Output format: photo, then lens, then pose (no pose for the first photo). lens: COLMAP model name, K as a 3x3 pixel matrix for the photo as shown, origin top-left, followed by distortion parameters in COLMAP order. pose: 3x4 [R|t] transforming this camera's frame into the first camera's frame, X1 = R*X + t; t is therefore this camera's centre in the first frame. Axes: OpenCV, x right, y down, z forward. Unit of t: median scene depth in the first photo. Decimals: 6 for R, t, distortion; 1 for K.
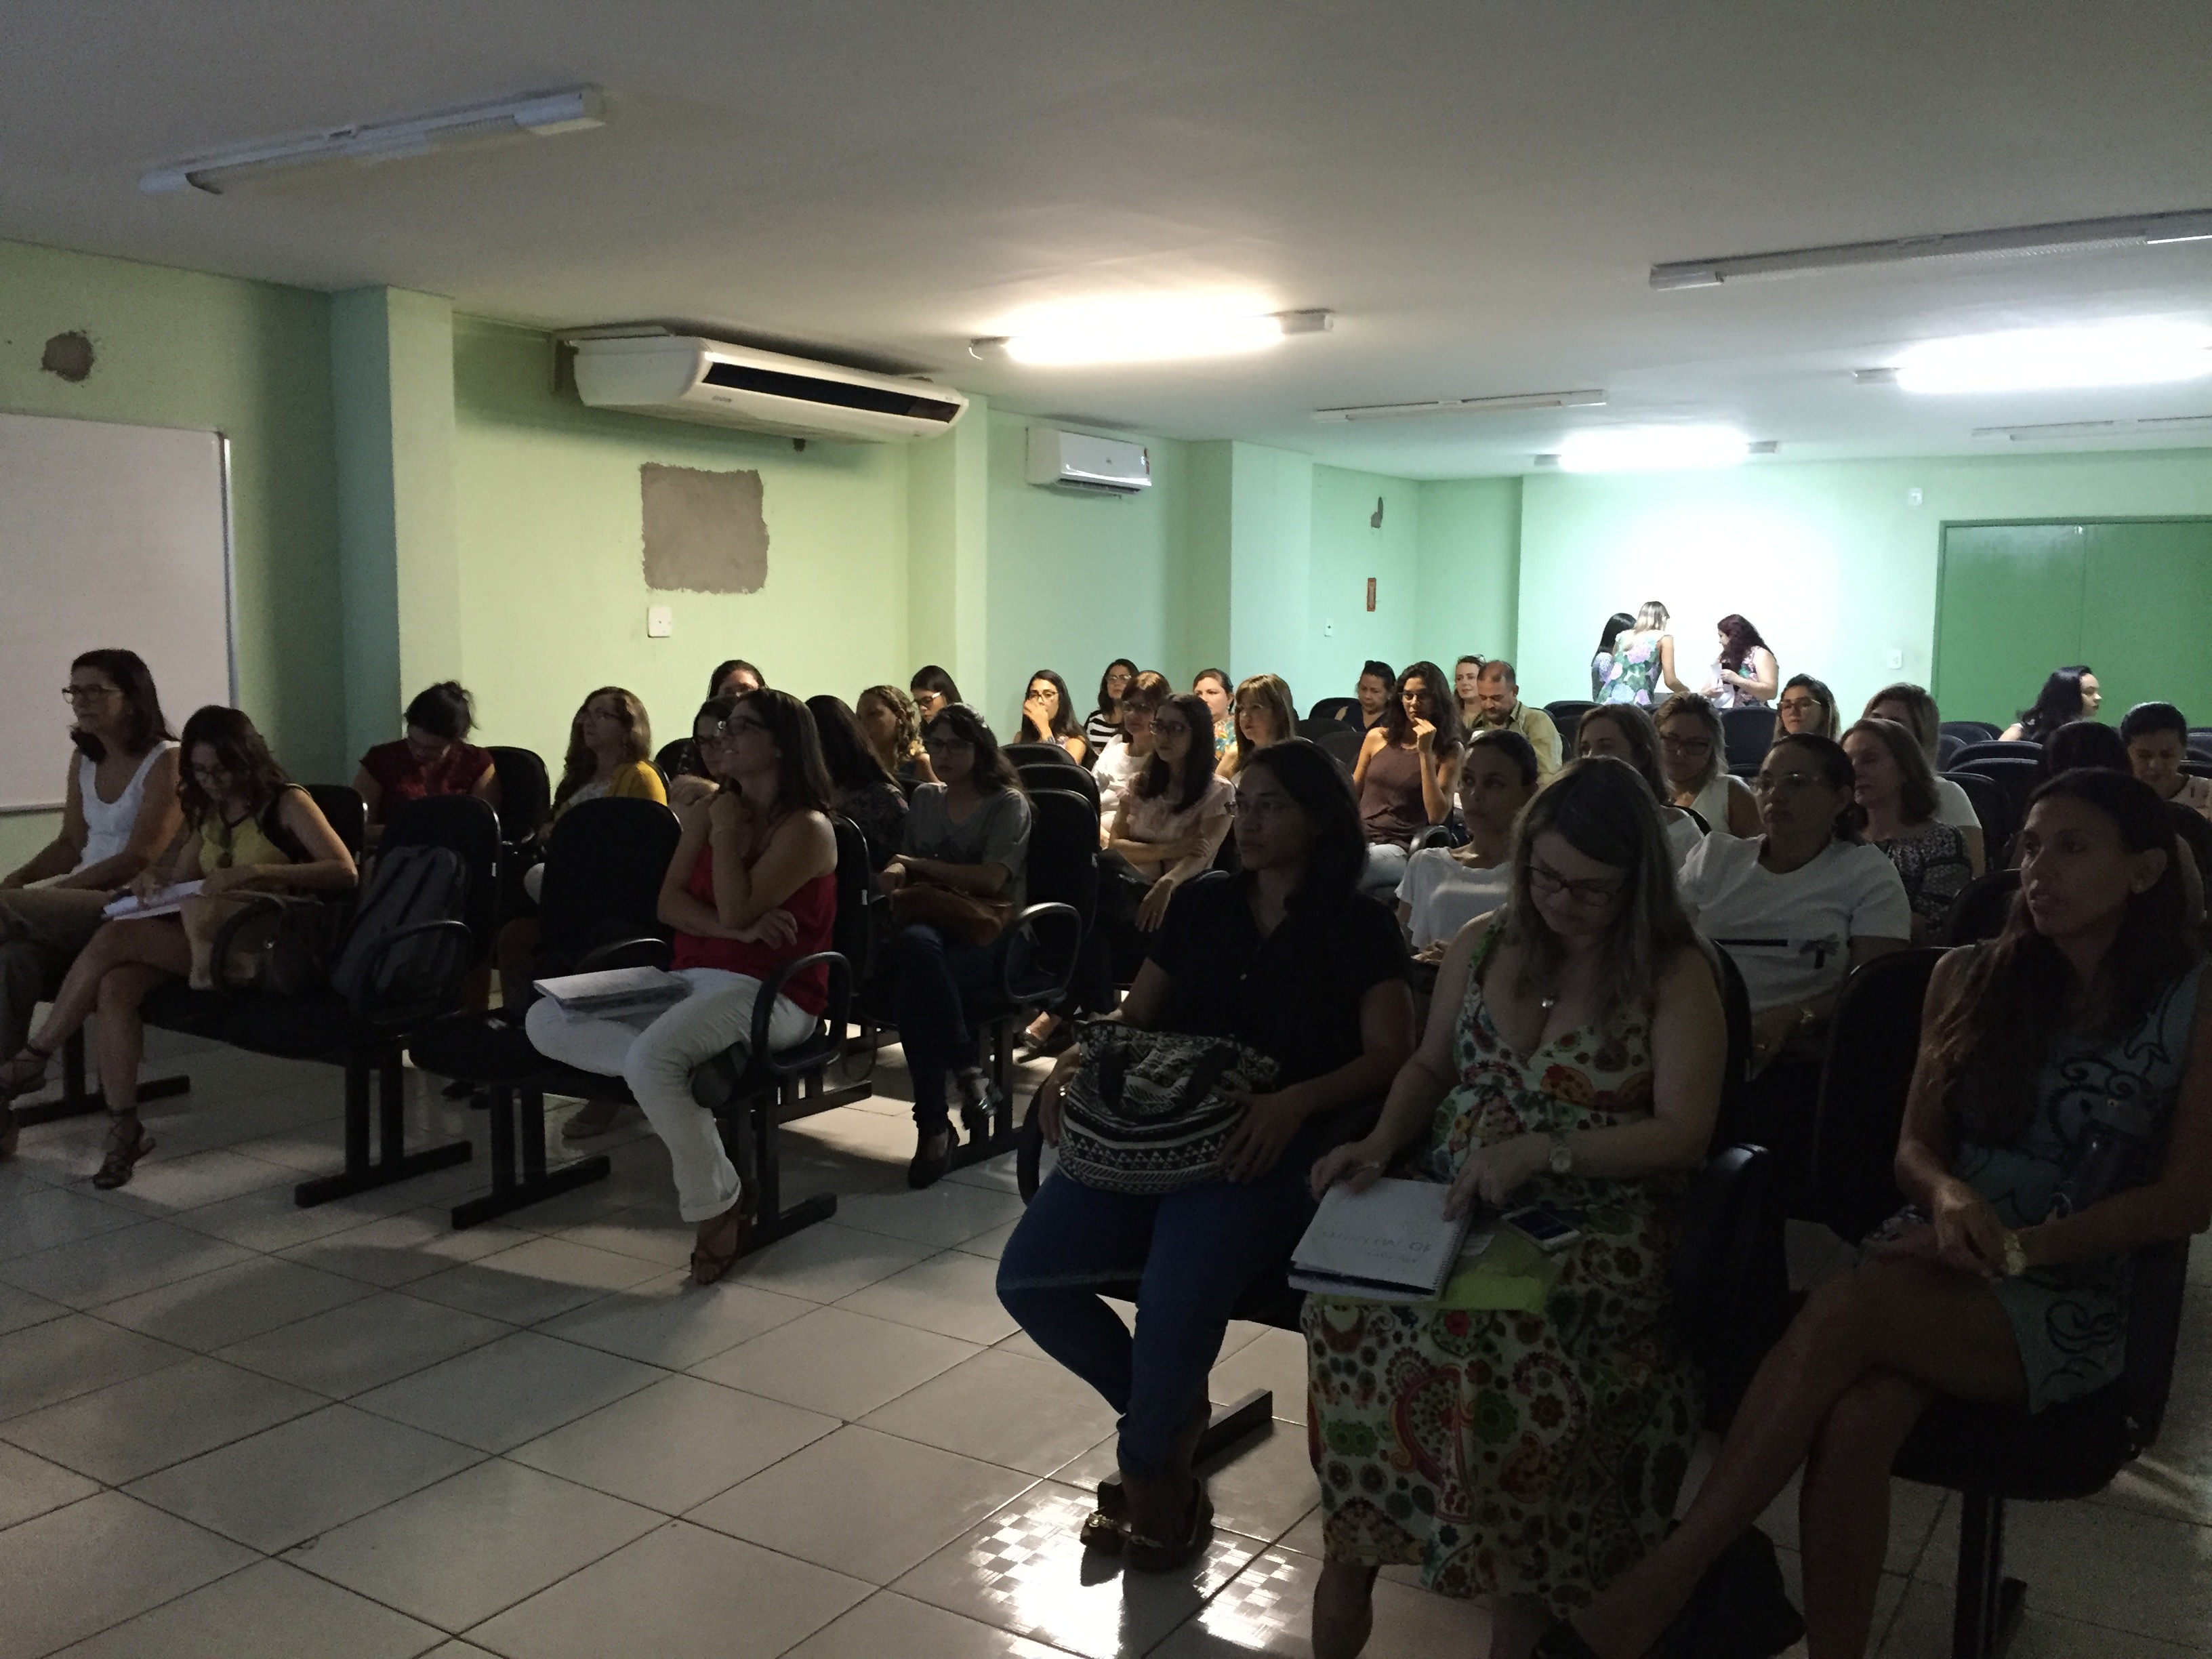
lens RADIAL K [[1896.1, 0, 1106.0], [0, 1896.1, 829.5], [0, 0, 1]] dist [0.014110, -0.069921]
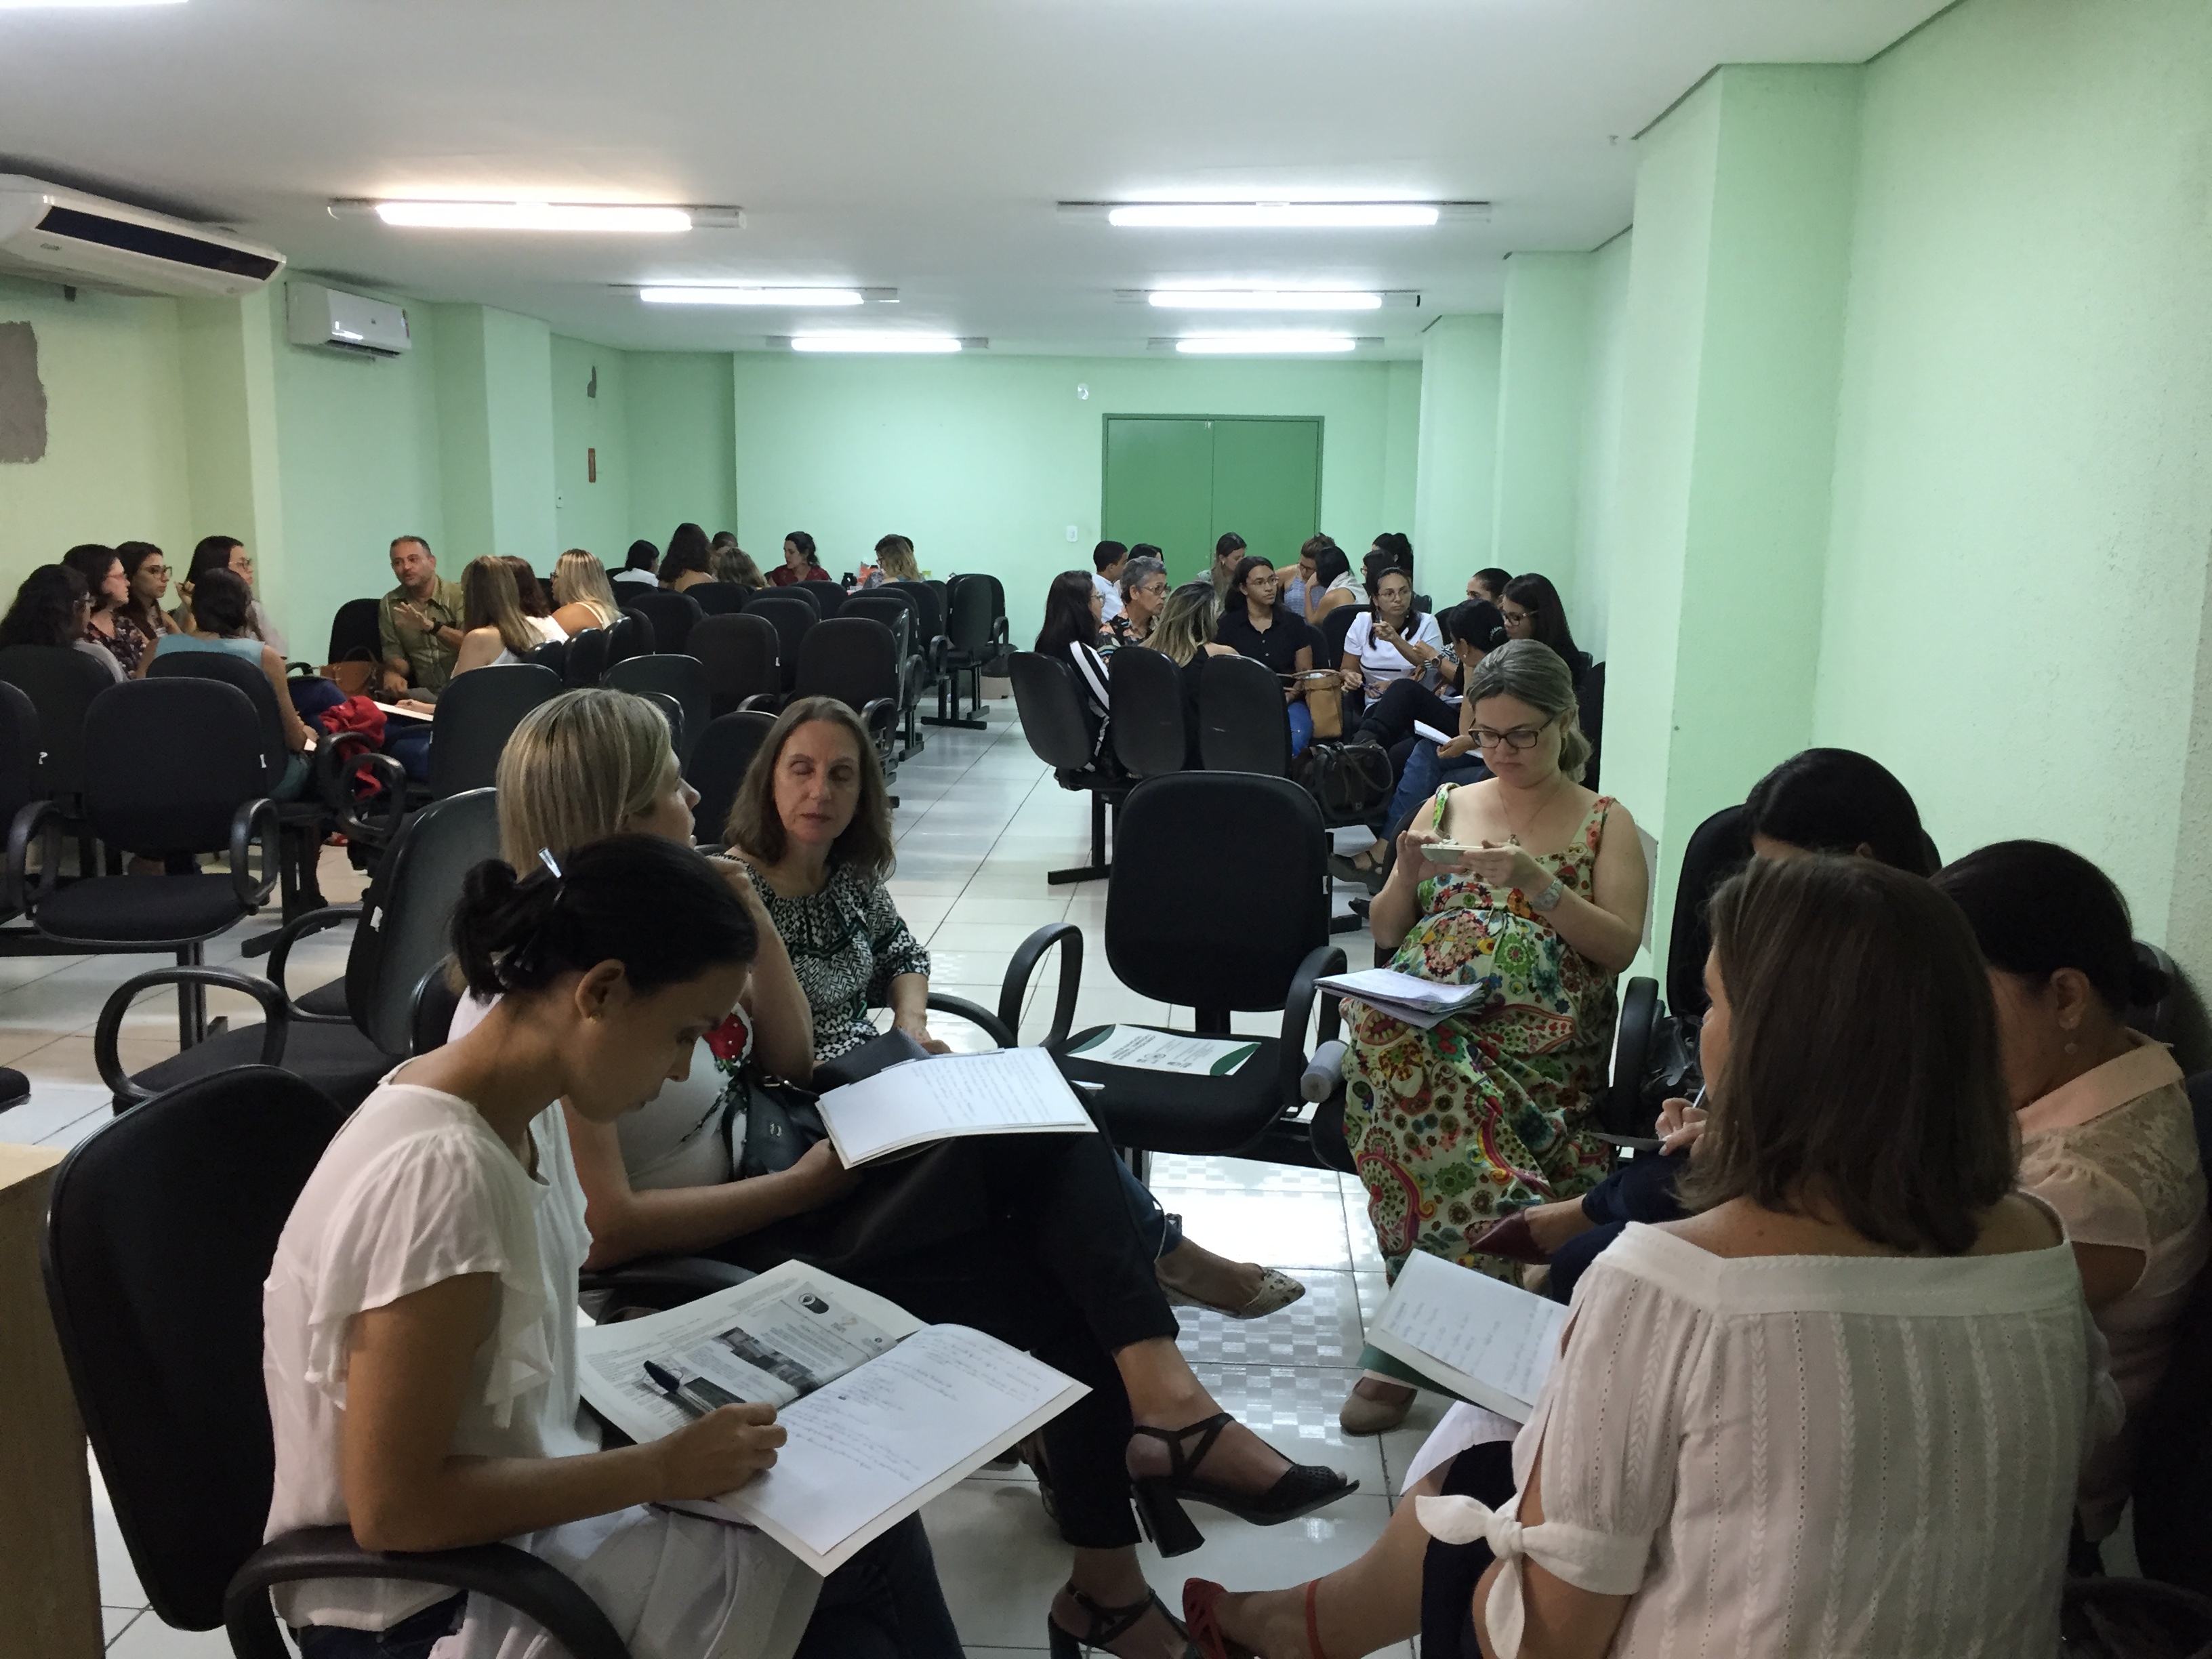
lens RADIAL K [[1896.1, 0, 1106.0], [0, 1896.1, 829.5], [0, 0, 1]] dist [0.014110, -0.069921]
pose [[0.871571, -0.069770, 0.485280, -0.188713], [0.033286, 0.995959, 0.083409, -0.011333], [-0.489138, -0.056544, 0.870371, -0.018035]]
